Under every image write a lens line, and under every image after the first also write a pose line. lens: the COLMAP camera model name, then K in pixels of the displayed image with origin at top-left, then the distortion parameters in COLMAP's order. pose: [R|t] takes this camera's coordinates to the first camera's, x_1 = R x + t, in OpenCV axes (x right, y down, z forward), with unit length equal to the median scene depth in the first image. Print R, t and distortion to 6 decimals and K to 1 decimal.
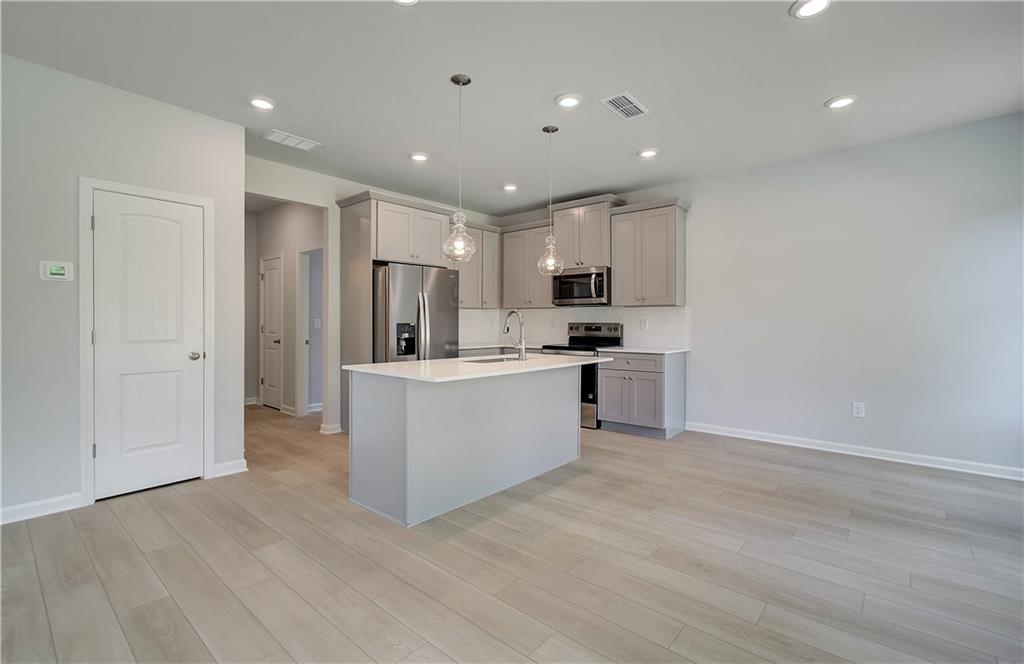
lens RADIAL K [[453.8, 0, 514.4], [0, 453.8, 323.9], [0, 0, 1]] dist [-0.011956, 0.008009]
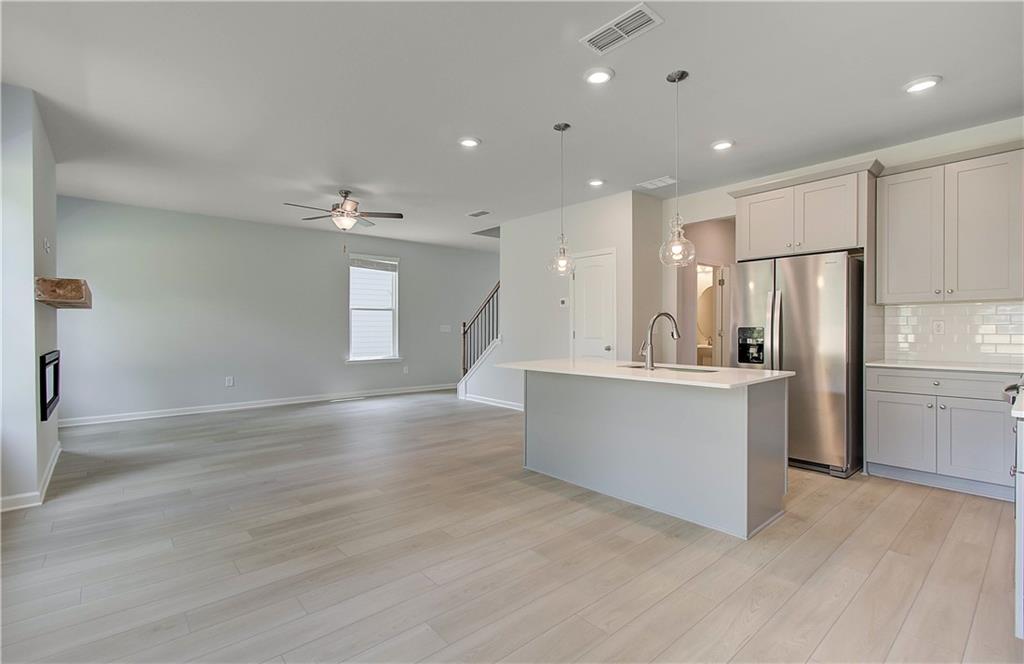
lens RADIAL K [[453.8, 0, 511.1], [0, 453.8, 328.8], [0, 0, 1]] dist [-0.011956, 0.008009]
pose [[-0.129694, 0.003142, -0.991549, 0.782096], [-0.001275, 0.999994, 0.003335, -0.002174], [0.991553, 0.001697, -0.129689, 0.730007]]
